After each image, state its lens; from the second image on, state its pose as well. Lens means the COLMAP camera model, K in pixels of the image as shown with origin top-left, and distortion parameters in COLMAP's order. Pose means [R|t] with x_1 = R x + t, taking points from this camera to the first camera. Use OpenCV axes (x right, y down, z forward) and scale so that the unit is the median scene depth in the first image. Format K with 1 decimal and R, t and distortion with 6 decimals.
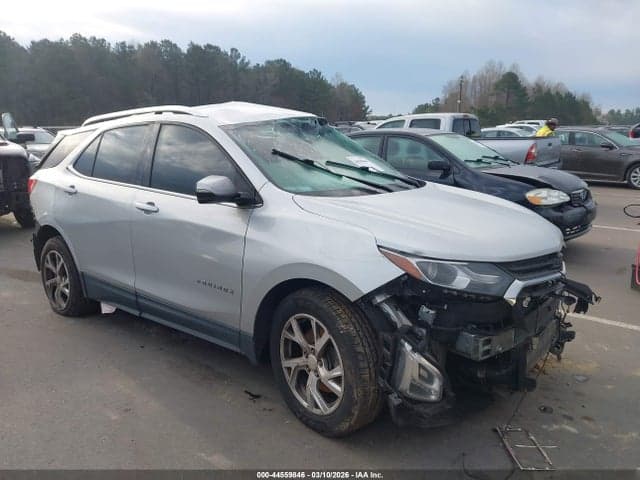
lens RADIAL K [[520.7, 0, 309.8], [0, 520.7, 230.2], [0, 0, 1]] dist [0.059229, -0.087229]
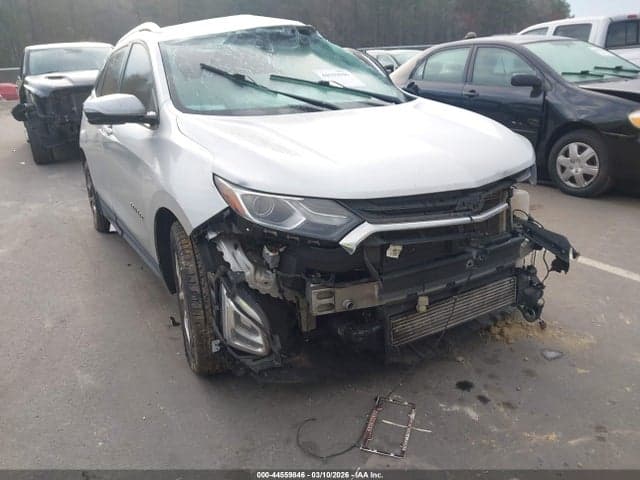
lens RADIAL K [[520.7, 0, 295.5], [0, 520.7, 228.3], [0, 0, 1]] dist [0.059229, -0.087229]
pose [[0.941056, 0.066231, -0.331702, 0.419237], [-0.020791, 0.990114, 0.138713, -0.002161], [0.337611, -0.123640, 0.933130, 0.177283]]
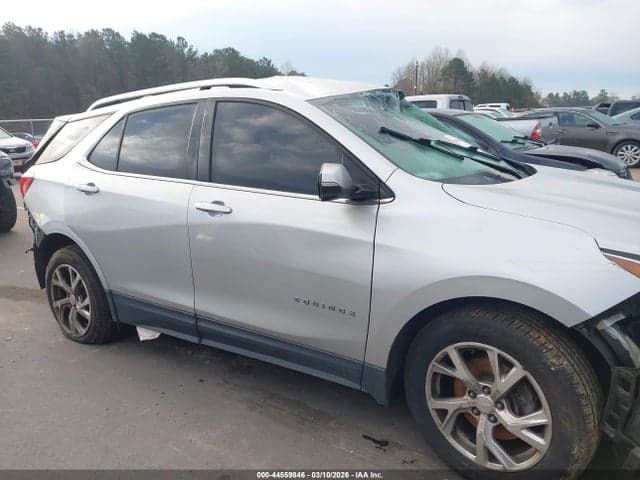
lens RADIAL K [[520.7, 0, 320.7], [0, 520.7, 233.2], [0, 0, 1]] dist [0.059229, -0.087229]
pose [[0.994266, -0.044843, 0.097081, -0.253193], [0.042265, 0.998701, 0.028455, -0.023191], [-0.098230, -0.024188, 0.994870, 0.229990]]
